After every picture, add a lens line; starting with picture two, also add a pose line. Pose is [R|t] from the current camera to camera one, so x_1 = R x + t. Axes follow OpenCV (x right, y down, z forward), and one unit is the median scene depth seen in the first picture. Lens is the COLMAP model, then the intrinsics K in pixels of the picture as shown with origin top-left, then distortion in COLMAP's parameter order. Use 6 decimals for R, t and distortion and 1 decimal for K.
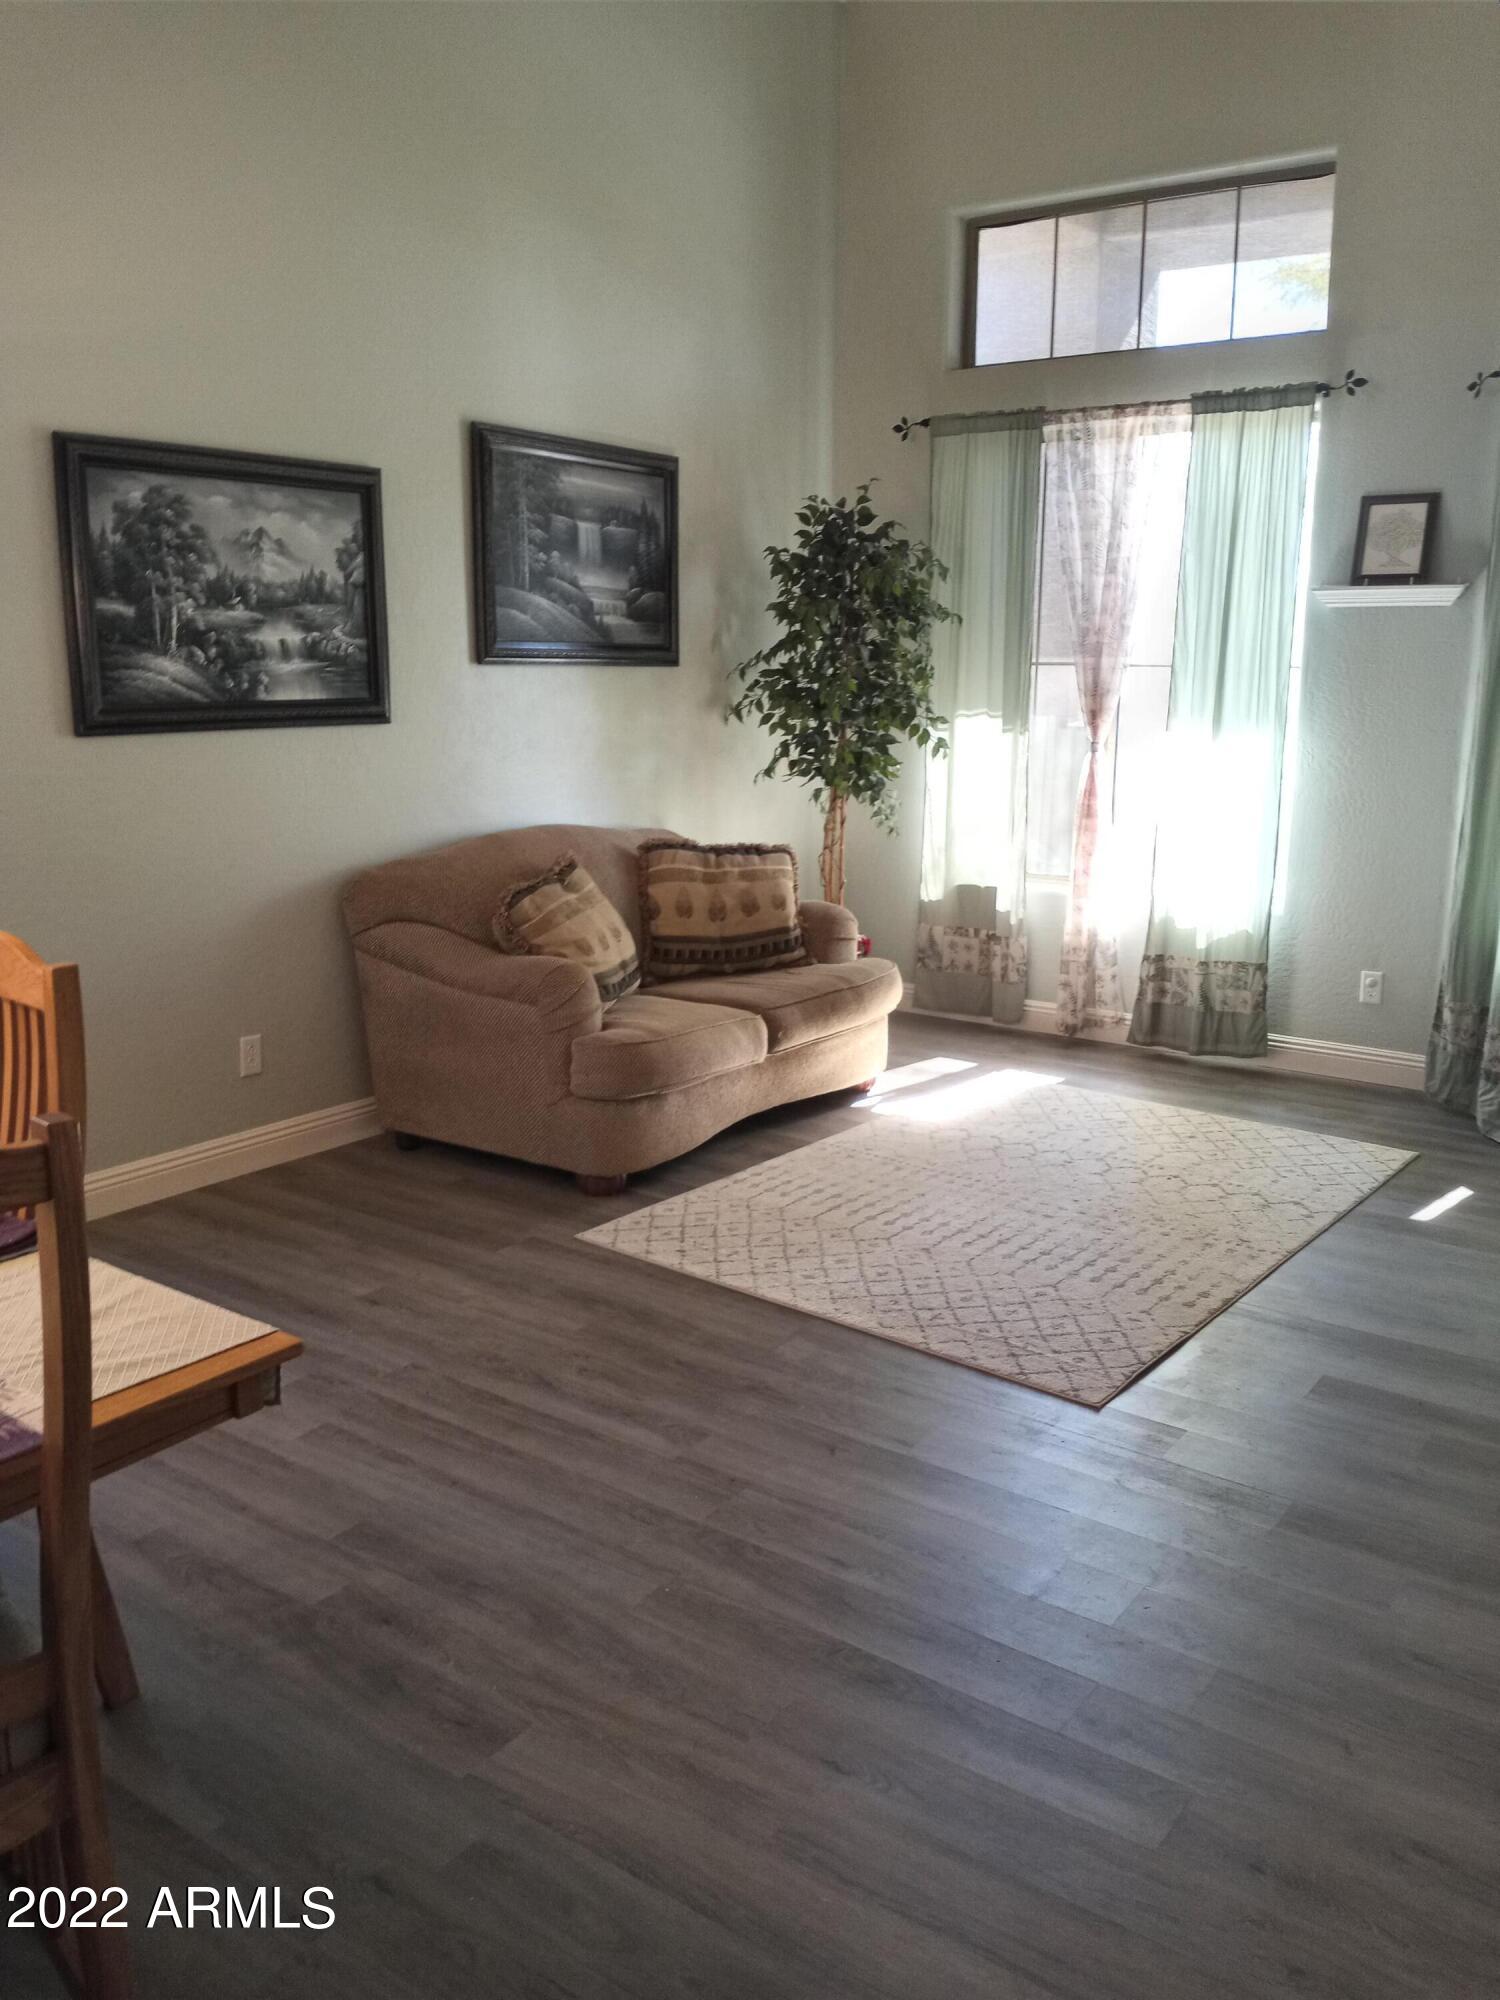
lens RADIAL K [[1616.2, 0, 750.0], [0, 1616.2, 1000.0], [0, 0, 1]] dist [0.071968, -0.139109]
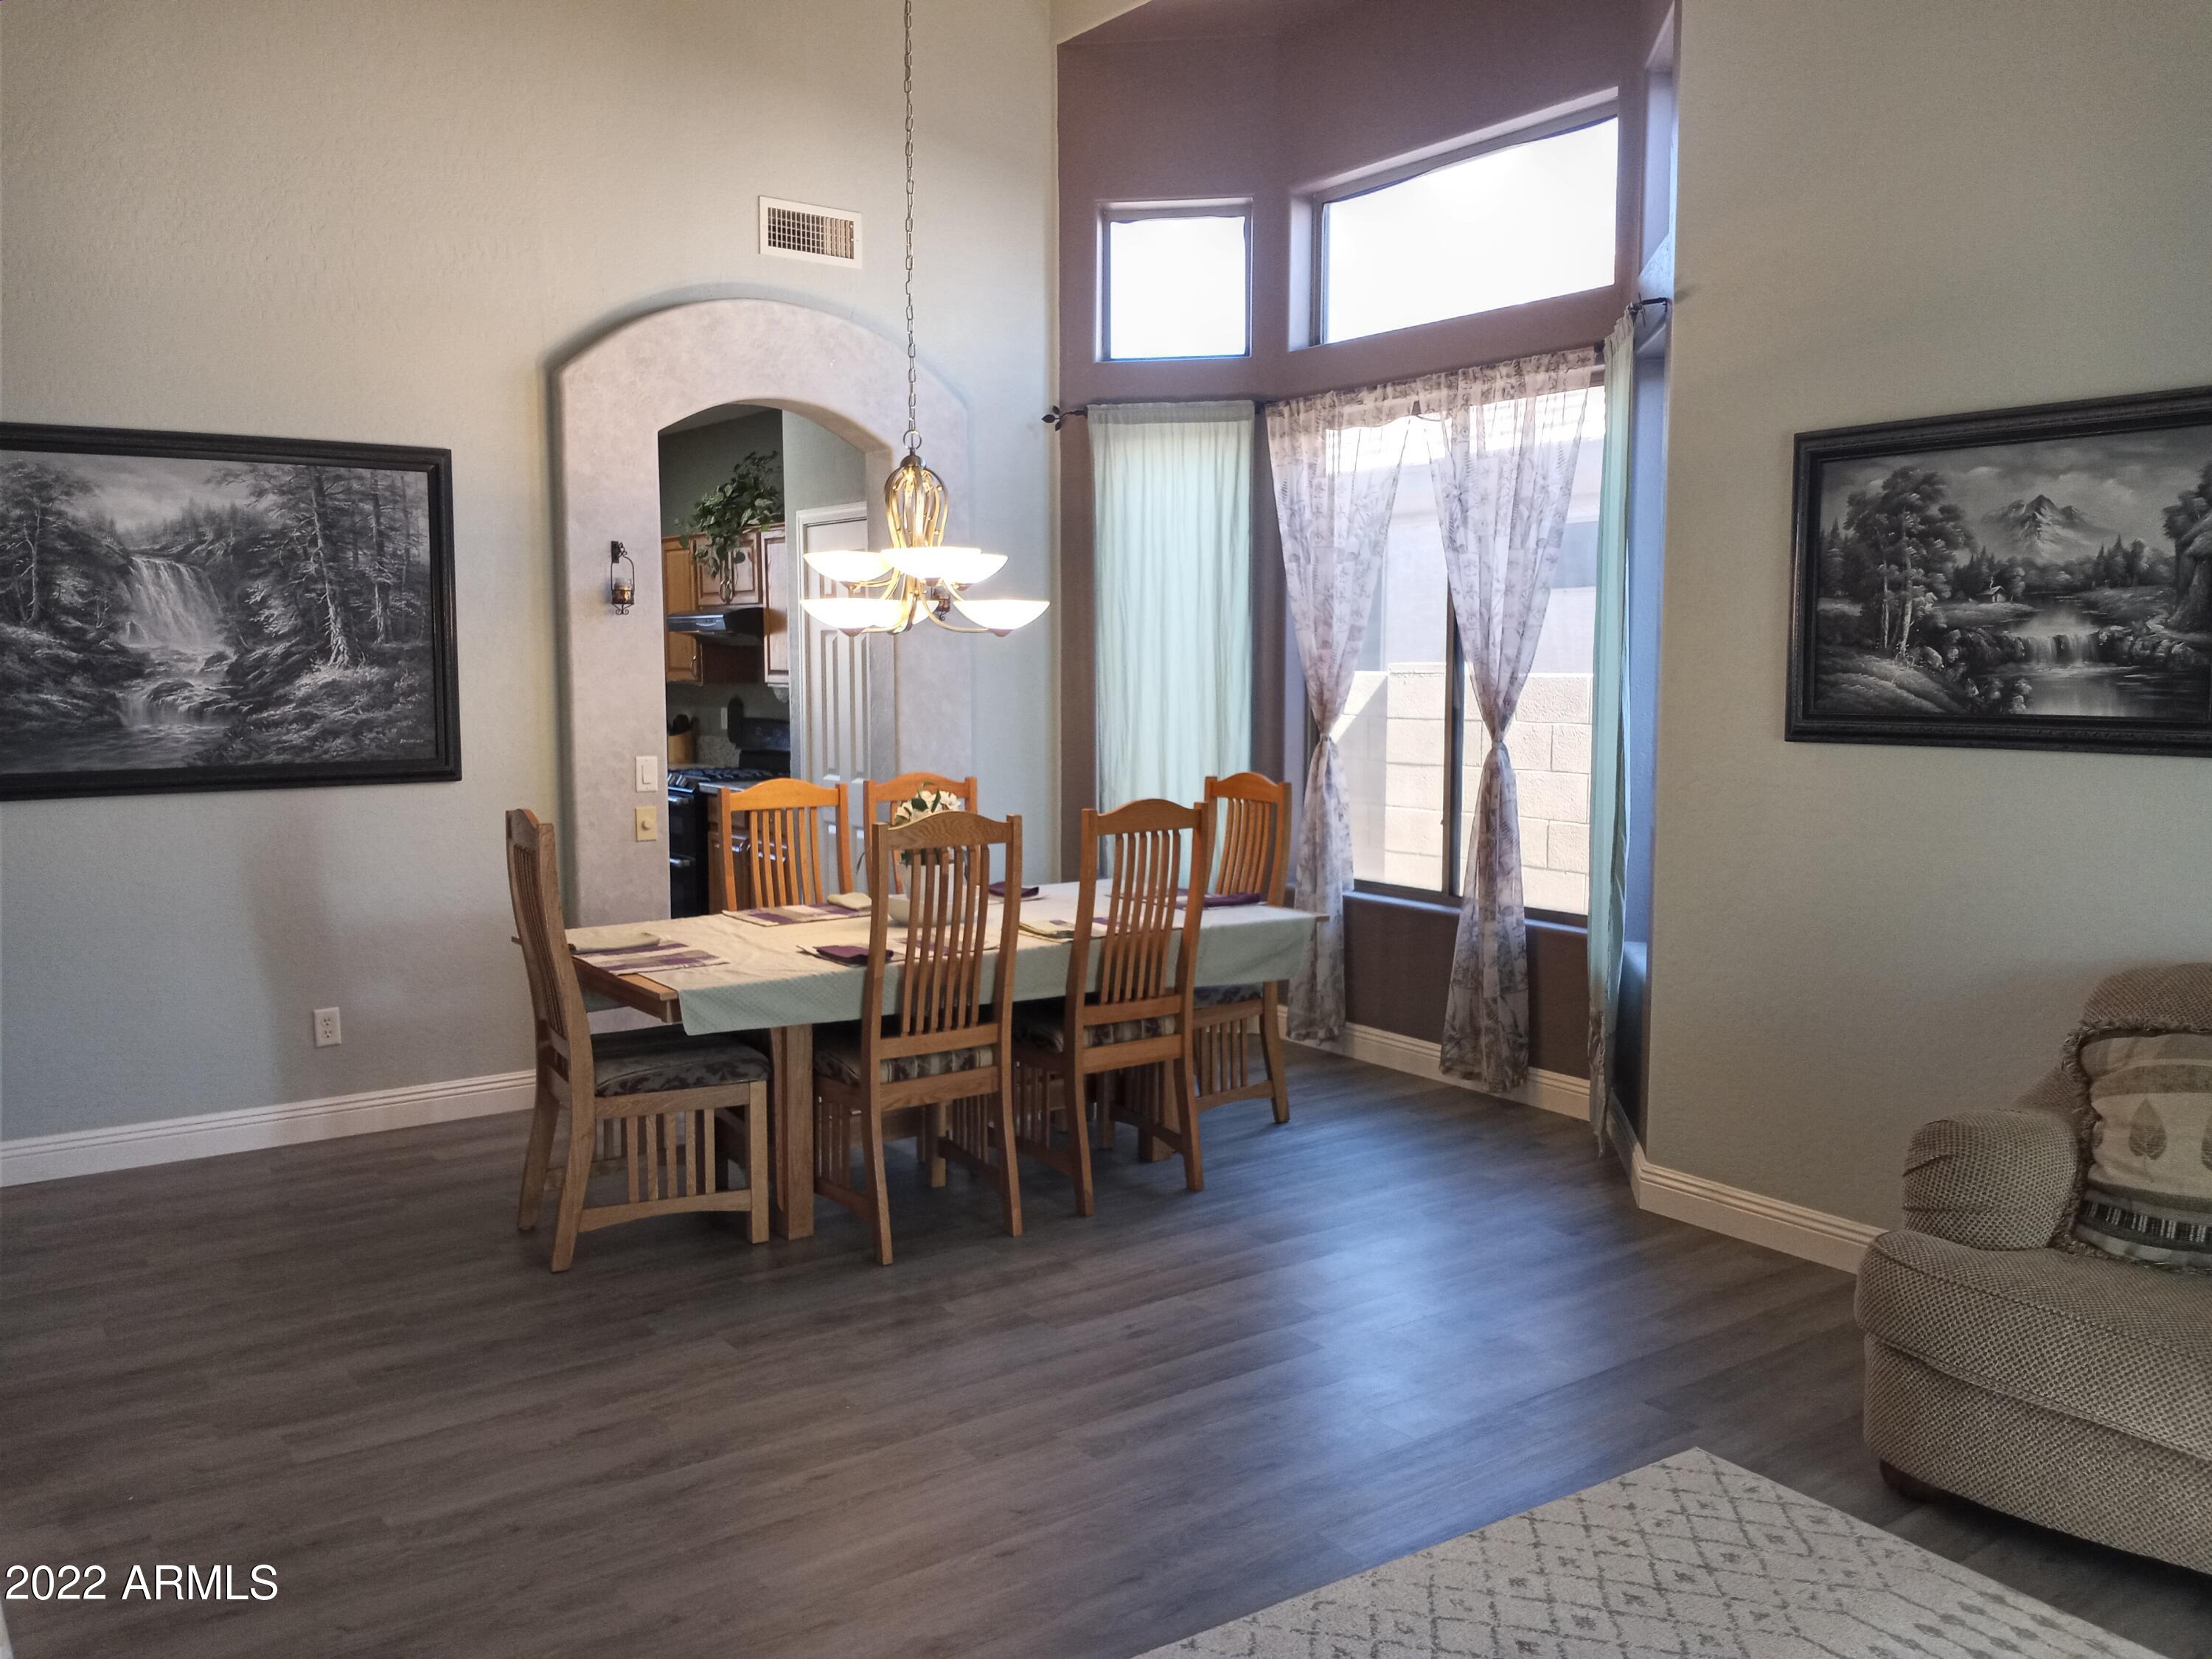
lens RADIAL K [[1787.5, 0, 1106.0], [0, 1787.5, 829.5], [0, 0, 1]] dist [0.071968, -0.139109]
pose [[-0.320260, 0.088864, -0.943153, 0.685453], [-0.197786, 0.967378, 0.158307, -0.188804], [0.926453, 0.237242, -0.292236, 0.898527]]
